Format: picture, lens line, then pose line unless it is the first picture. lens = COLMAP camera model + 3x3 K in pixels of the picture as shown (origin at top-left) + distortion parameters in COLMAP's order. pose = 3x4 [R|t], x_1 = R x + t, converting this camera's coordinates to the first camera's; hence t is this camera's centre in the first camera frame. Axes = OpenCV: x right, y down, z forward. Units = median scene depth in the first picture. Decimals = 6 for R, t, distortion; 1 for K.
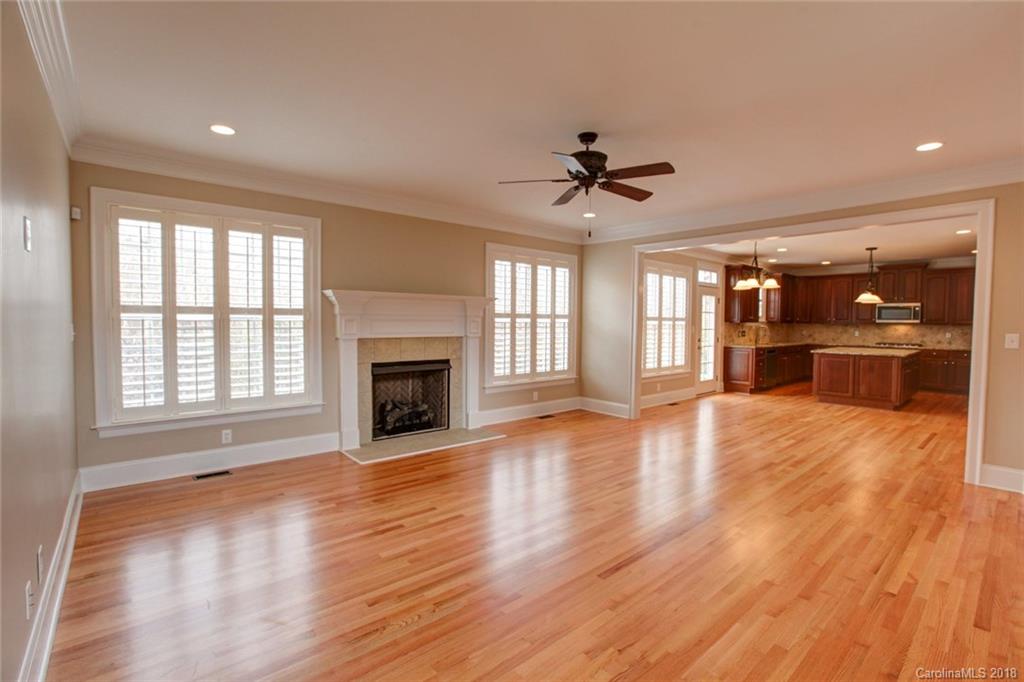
lens RADIAL K [[475.1, 0, 513.7], [0, 475.1, 342.8], [0, 0, 1]] dist [-0.037972, 0.009160]
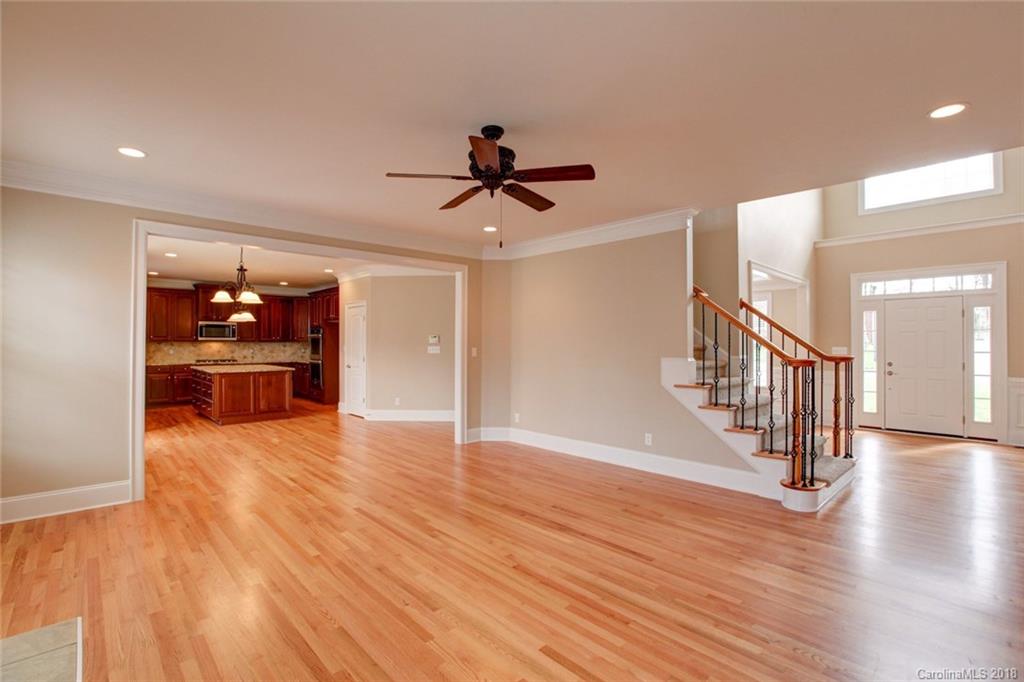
lens RADIAL K [[475.1, 0, 517.2], [0, 475.1, 344.1], [0, 0, 1]] dist [-0.037972, 0.009160]
pose [[-0.074166, -0.008656, 0.997208, -0.505493], [0.038263, 0.999201, 0.011519, -0.037337], [-0.996512, 0.039010, -0.073776, 0.735200]]
